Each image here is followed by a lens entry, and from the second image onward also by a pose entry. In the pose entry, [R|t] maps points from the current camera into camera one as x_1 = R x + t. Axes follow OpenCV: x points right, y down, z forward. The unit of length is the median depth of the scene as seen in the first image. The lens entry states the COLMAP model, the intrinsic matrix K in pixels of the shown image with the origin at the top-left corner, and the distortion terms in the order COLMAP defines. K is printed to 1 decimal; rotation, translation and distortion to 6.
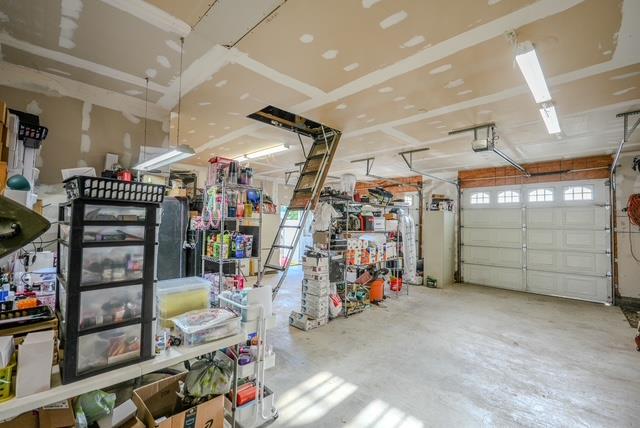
lens RADIAL K [[280.2, 0, 319.3], [0, 280.2, 215.6], [0, 0, 1]] dist [-0.005189, 0.000050]
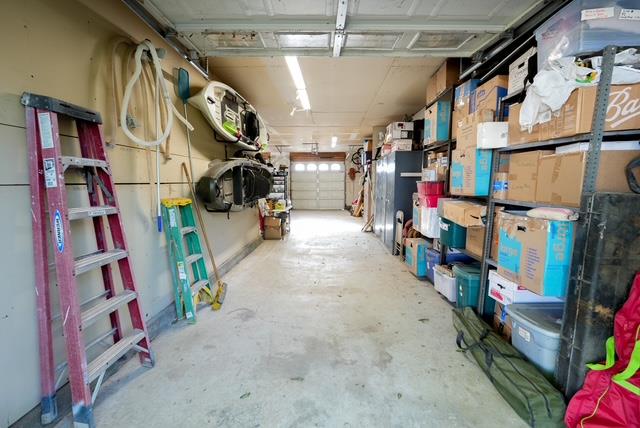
lens RADIAL K [[280.2, 0, 326.7], [0, 280.2, 214.9], [0, 0, 1]] dist [-0.005189, 0.000050]
pose [[0.717539, -0.098372, 0.689537, -0.921428], [-0.006155, 0.989042, 0.147505, -0.025666], [-0.696491, -0.110085, 0.709070, -0.785585]]
